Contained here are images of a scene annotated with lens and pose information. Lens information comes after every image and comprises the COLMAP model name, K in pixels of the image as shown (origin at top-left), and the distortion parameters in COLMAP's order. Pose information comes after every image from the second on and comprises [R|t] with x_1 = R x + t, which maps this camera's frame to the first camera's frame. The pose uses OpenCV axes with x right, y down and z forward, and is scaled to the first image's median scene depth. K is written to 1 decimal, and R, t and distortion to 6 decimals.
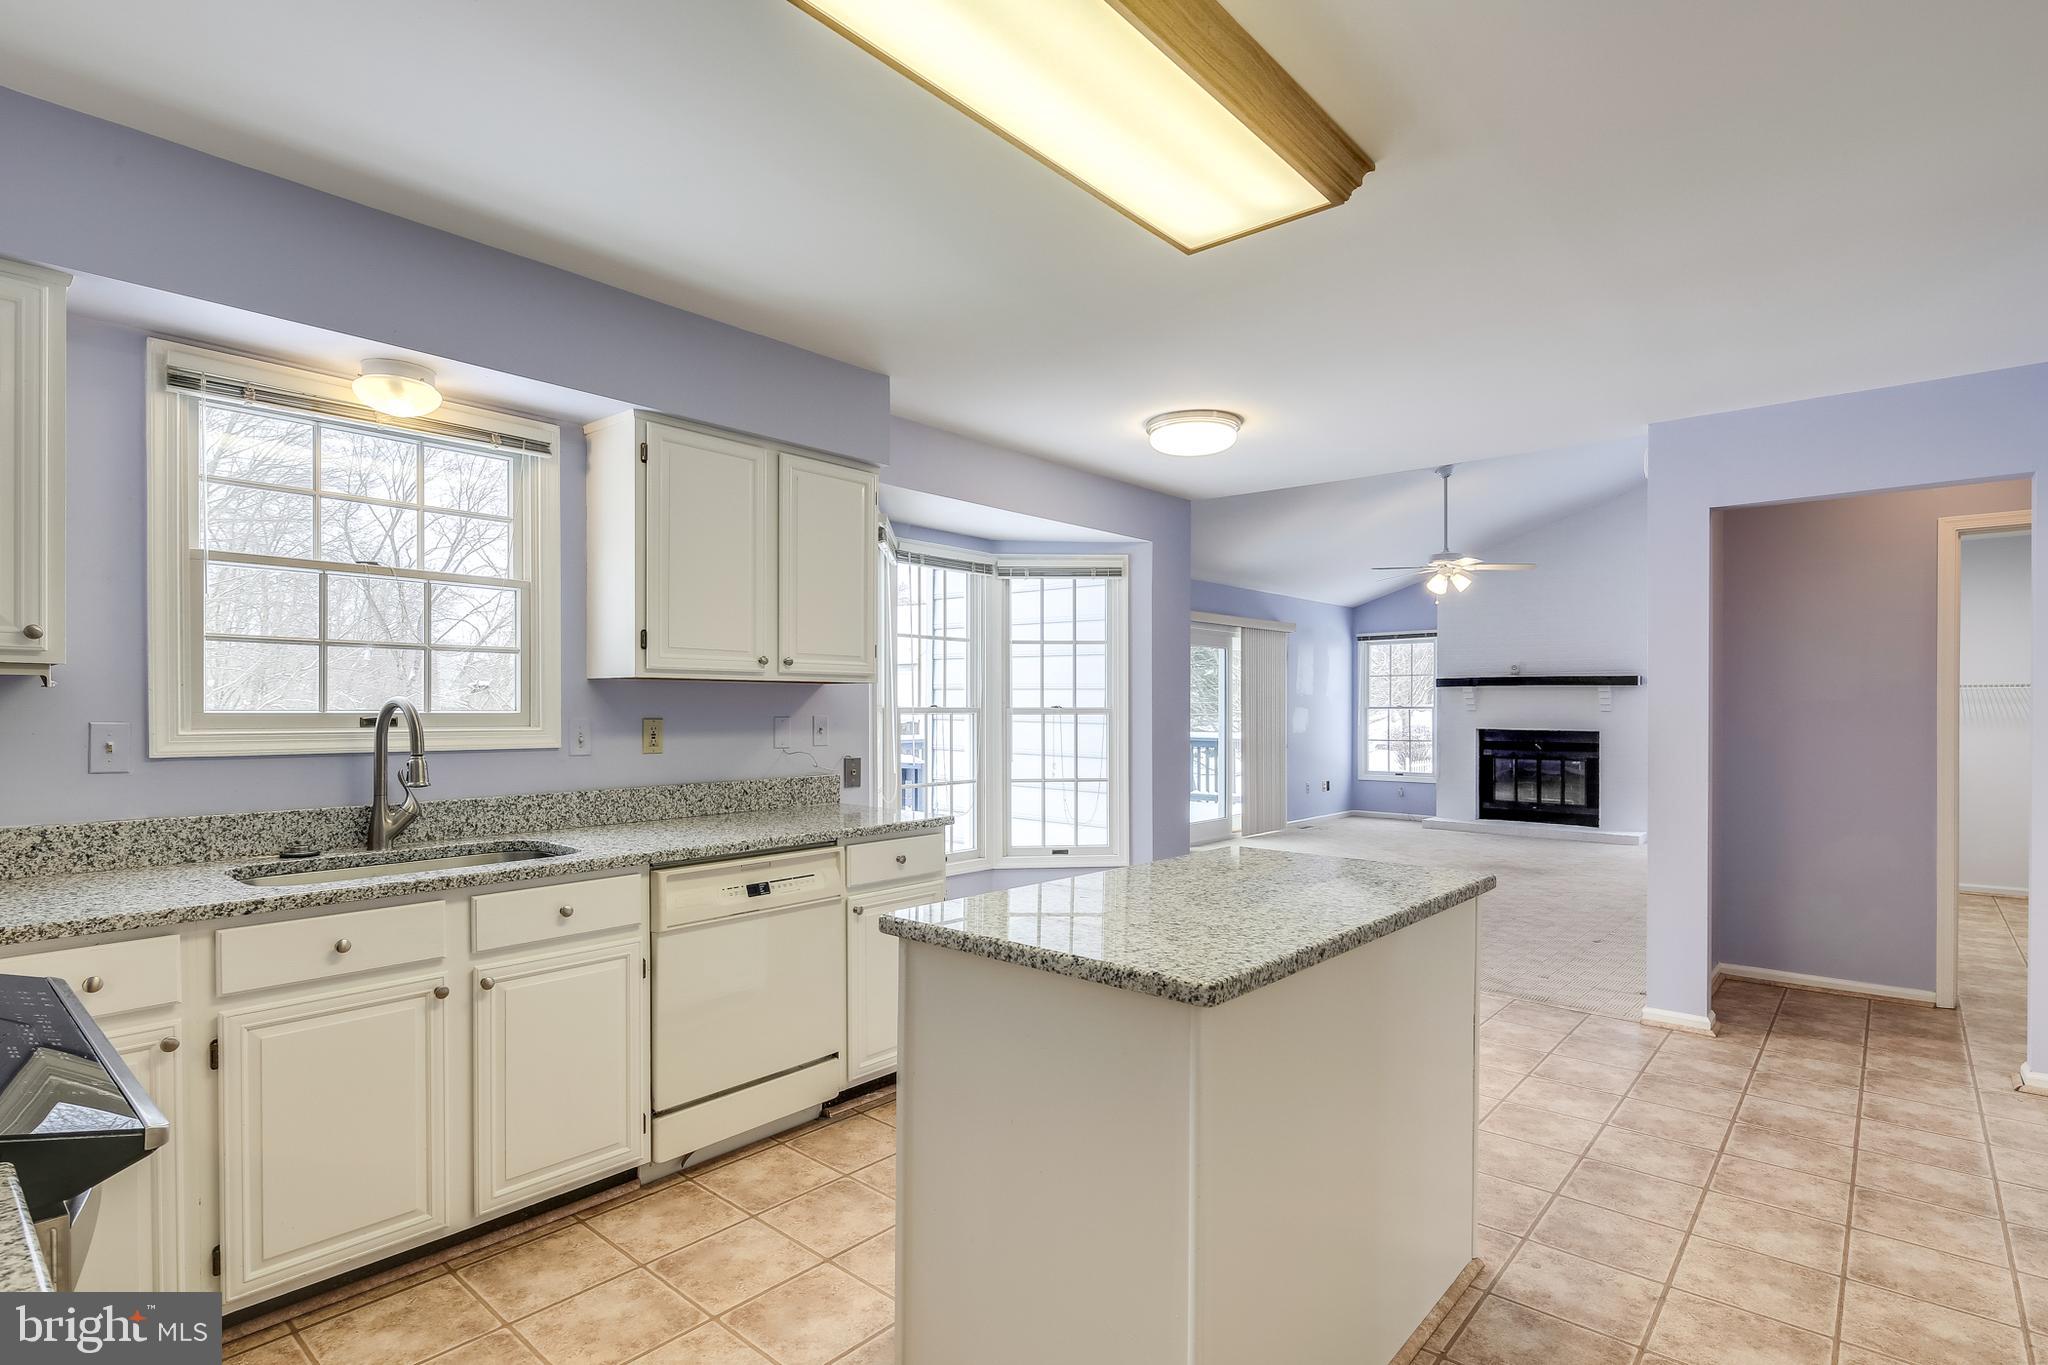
lens RADIAL K [[1000.7, 0, 1019.3], [0, 1000.7, 710.7], [0, 0, 1]] dist [0.006292, -0.003585]
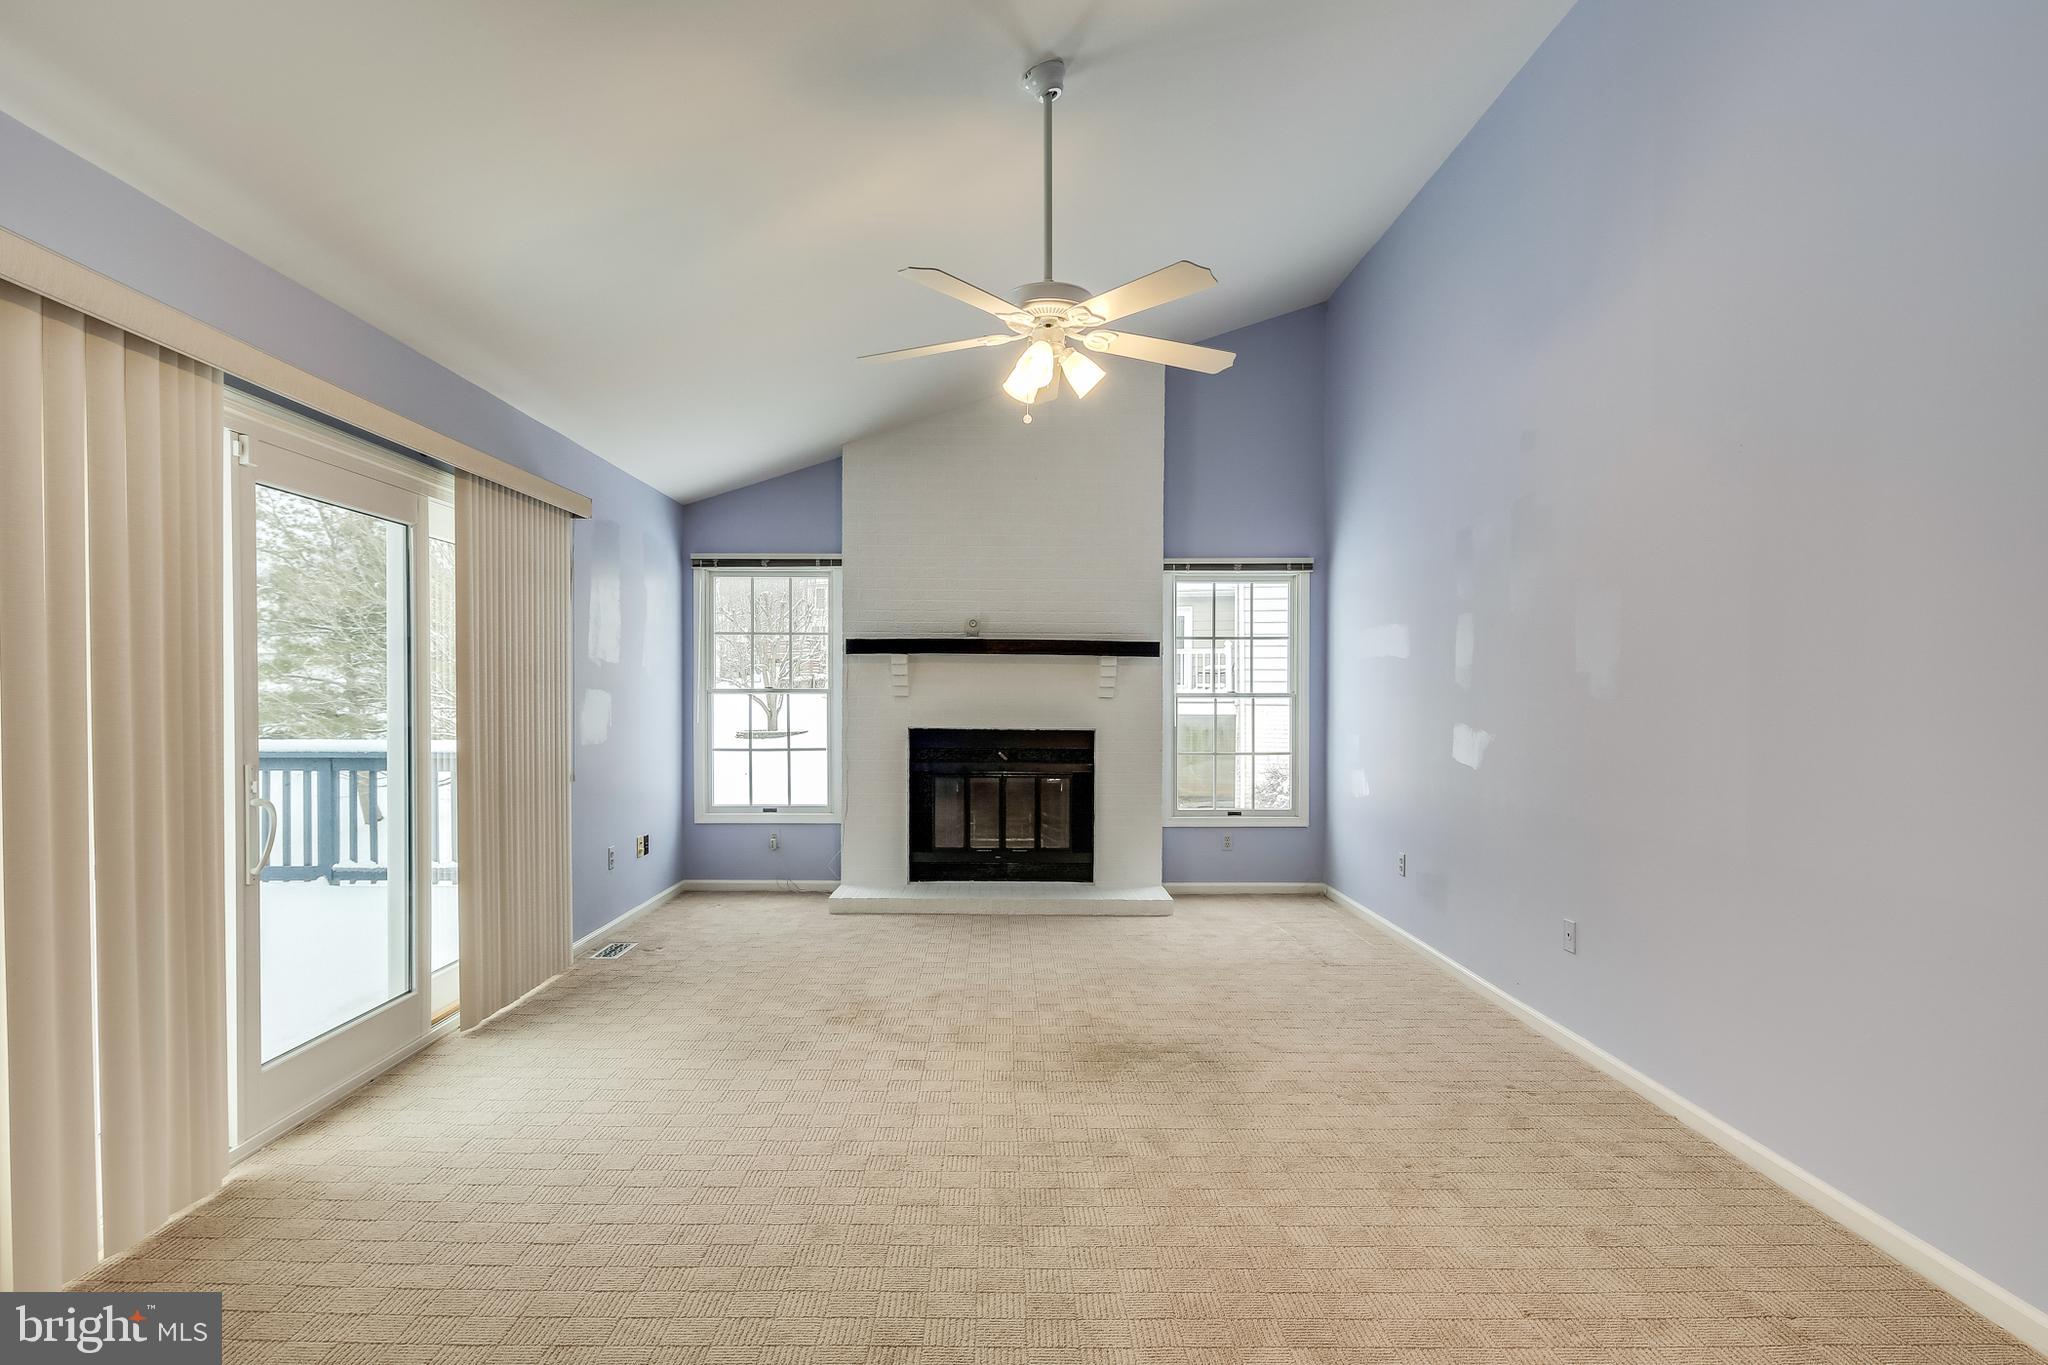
lens RADIAL K [[1000.7, 0, 1017.2], [0, 1000.7, 696.8], [0, 0, 1]] dist [0.006292, -0.003585]
pose [[0.740799, -0.001288, 0.671725, 0.113786], [-0.000153, 0.999998, 0.002085, -0.001026], [-0.671726, -0.001647, 0.740798, 0.527101]]
